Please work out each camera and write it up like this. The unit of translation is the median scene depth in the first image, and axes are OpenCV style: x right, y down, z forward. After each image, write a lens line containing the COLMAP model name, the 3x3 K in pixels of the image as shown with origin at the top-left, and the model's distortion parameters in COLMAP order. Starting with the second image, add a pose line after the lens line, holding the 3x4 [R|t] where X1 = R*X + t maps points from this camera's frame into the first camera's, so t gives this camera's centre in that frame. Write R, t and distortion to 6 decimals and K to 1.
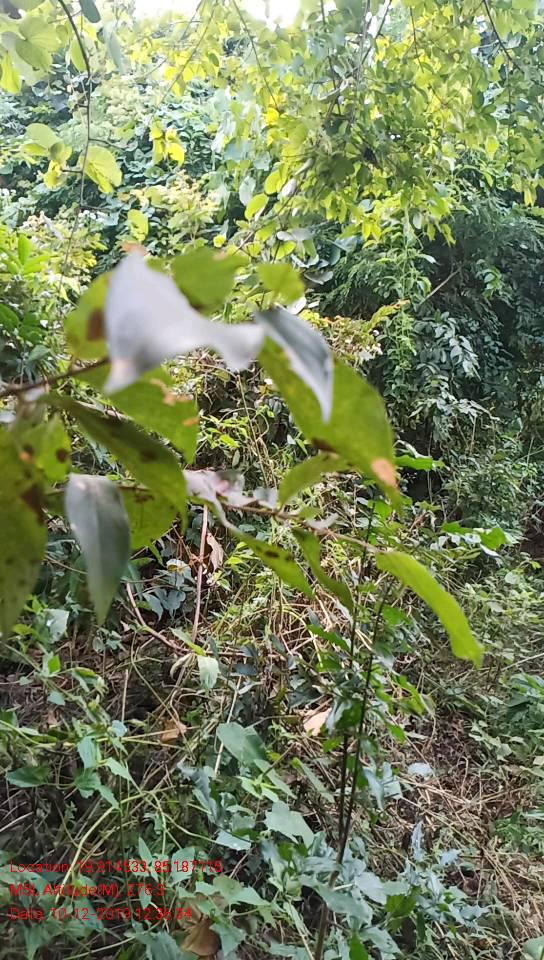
lens RADIAL K [[806.8, 0, 272.8], [0, 806.8, 476.7], [0, 0, 1]] dist [0.028432, -0.003883]
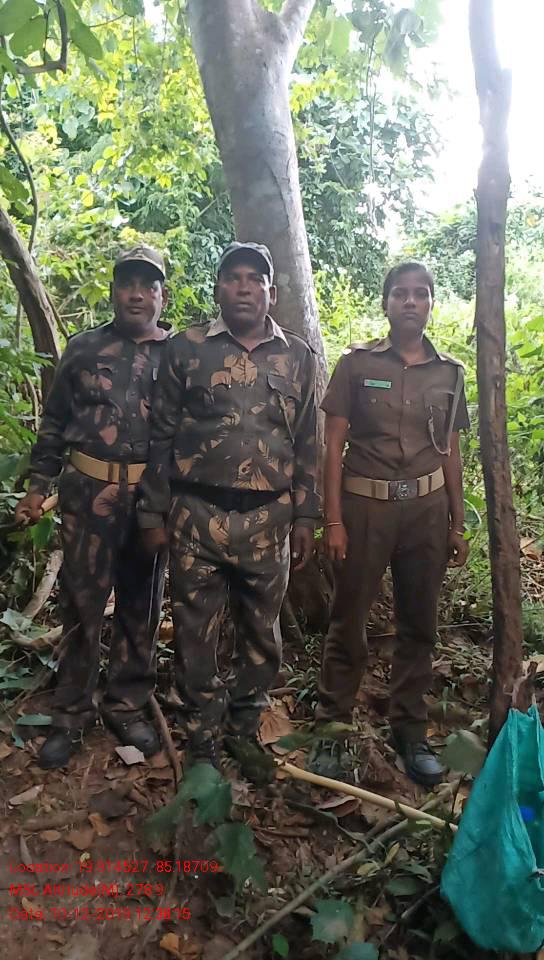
lens RADIAL K [[806.8, 0, 270.2], [0, 806.8, 485.5], [0, 0, 1]] dist [0.028432, -0.003883]
pose [[0.961862, -0.035665, 0.271202, -0.123677], [-0.001995, 0.990522, 0.137338, 0.080257], [-0.273530, -0.132641, 0.952674, -0.639828]]
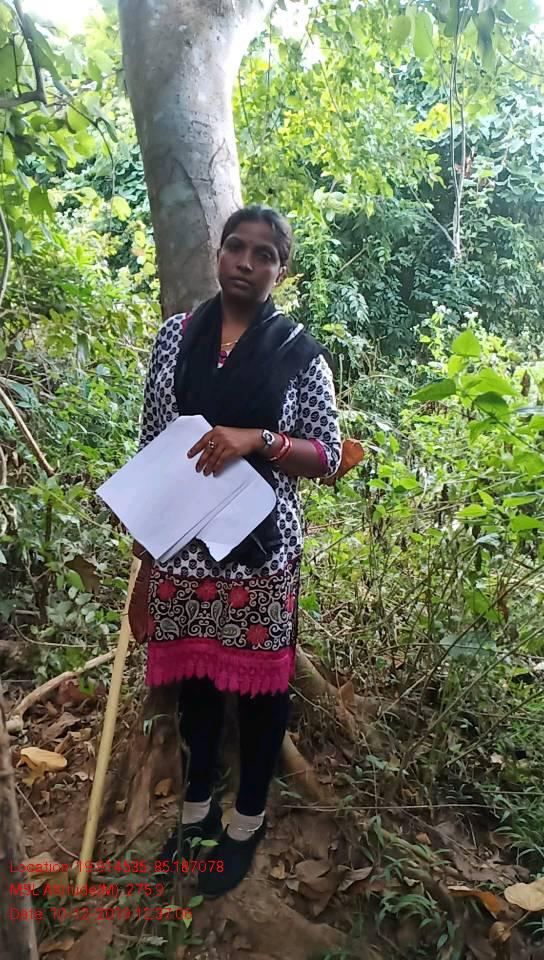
lens RADIAL K [[806.8, 0, 274.5], [0, 806.8, 479.5], [0, 0, 1]] dist [0.028432, -0.003883]
pose [[0.999778, -0.013837, -0.015859, 0.095804], [0.014705, 0.998325, 0.055953, 0.083418], [0.015058, -0.056174, 0.998307, -0.515746]]
